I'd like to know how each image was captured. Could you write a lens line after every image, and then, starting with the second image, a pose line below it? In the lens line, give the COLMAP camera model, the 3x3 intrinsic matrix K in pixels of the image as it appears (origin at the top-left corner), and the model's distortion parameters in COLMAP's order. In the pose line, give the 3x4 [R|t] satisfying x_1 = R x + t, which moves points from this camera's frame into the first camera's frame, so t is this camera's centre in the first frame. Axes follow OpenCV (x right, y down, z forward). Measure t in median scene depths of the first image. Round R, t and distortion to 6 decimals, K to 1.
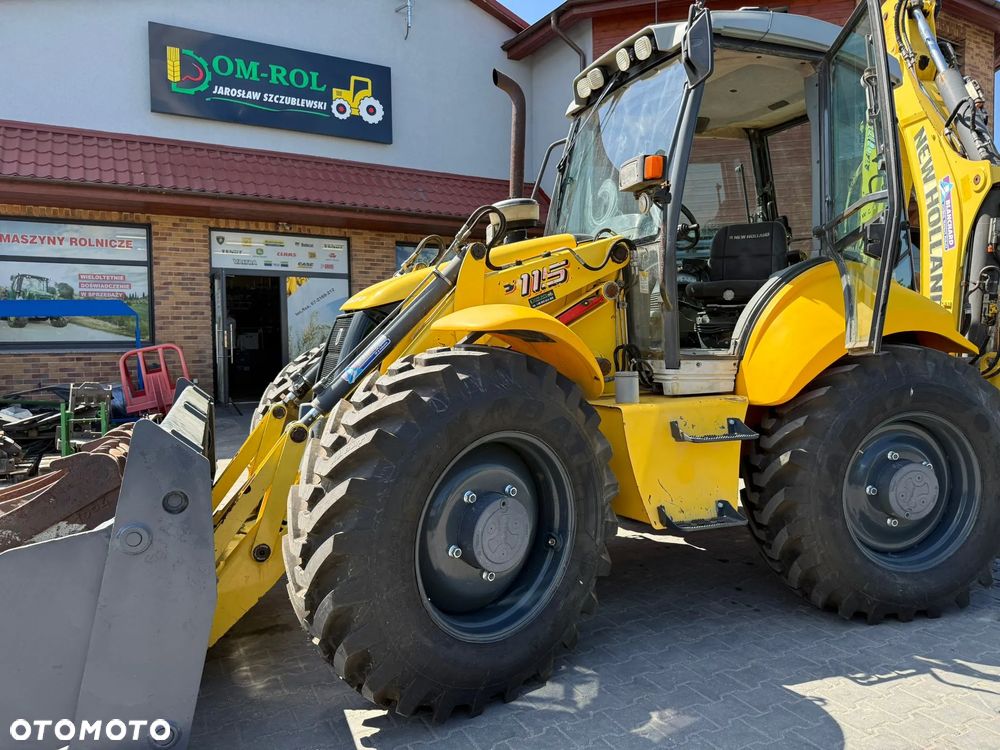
lens RADIAL K [[668.1, 0, 498.5], [0, 668.1, 363.4], [0, 0, 1]] dist [0.051557, -0.065938]
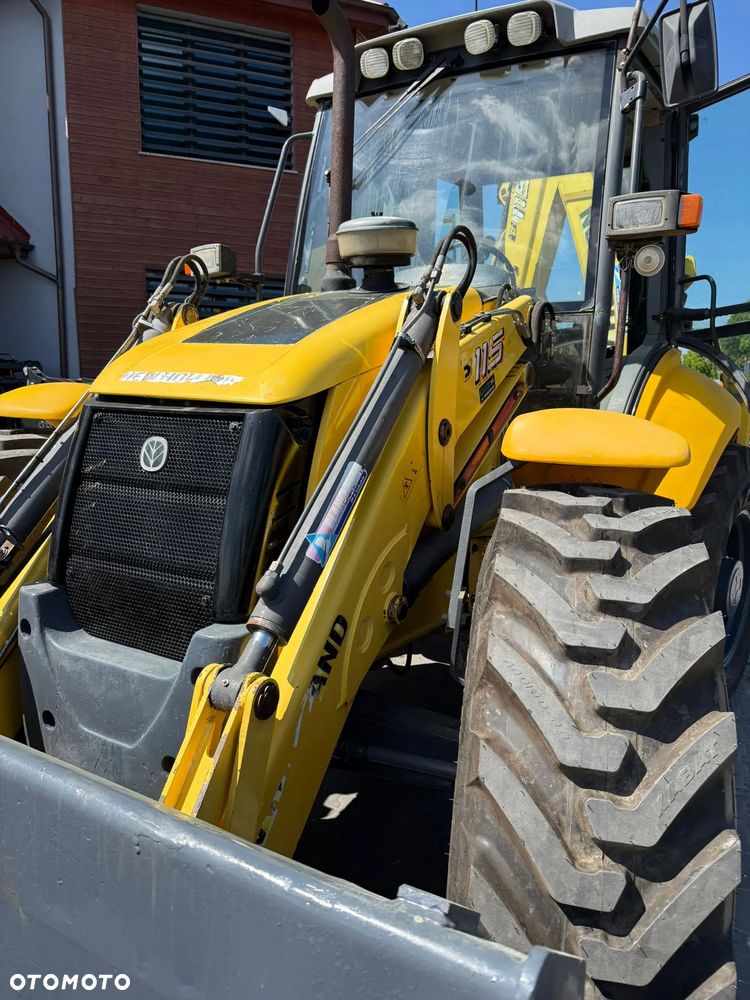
lens RADIAL K [[703.0, 0, 347.0], [0, 703.0, 492.9], [0, 0, 1]] dist [0.003888, -0.007306]
pose [[0.805142, -0.062438, 0.589786, -0.424490], [-0.004378, 0.993790, 0.111185, -0.067063], [-0.593066, -0.092102, 0.799869, 0.501263]]
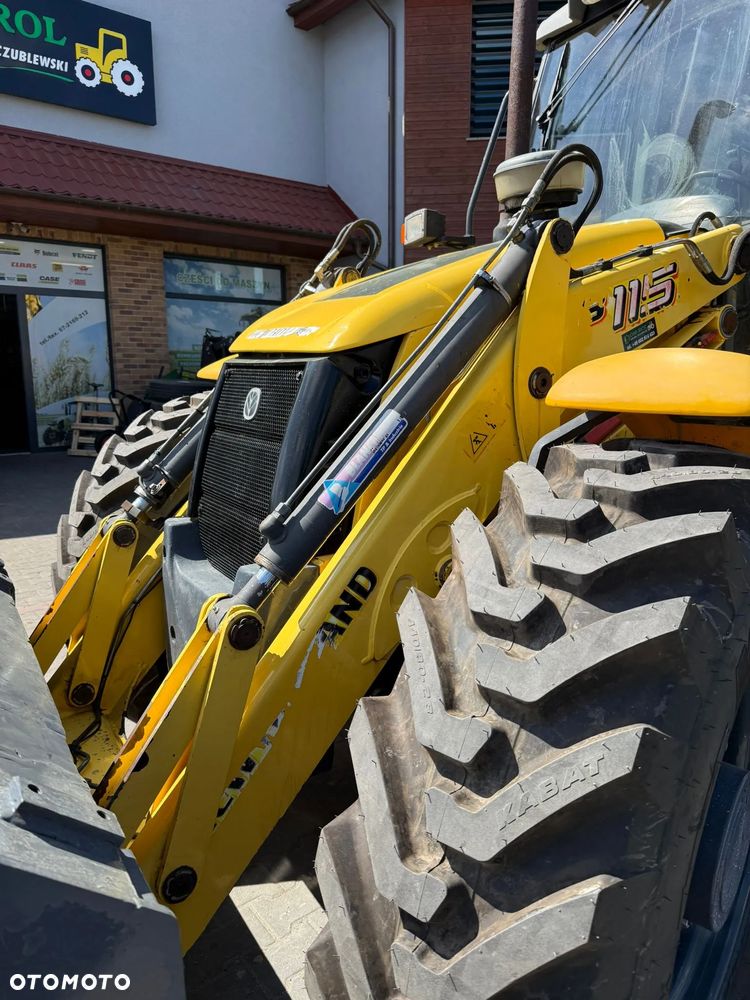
lens RADIAL K [[692.4, 0, 361.1], [0, 692.4, 486.4], [0, 0, 1]] dist [-0.004212, 0.001963]
pose [[0.986900, -0.019176, 0.160192, -0.238208], [-0.001853, 0.991498, 0.130106, -0.044424], [-0.161325, -0.128699, 0.978474, 0.443489]]
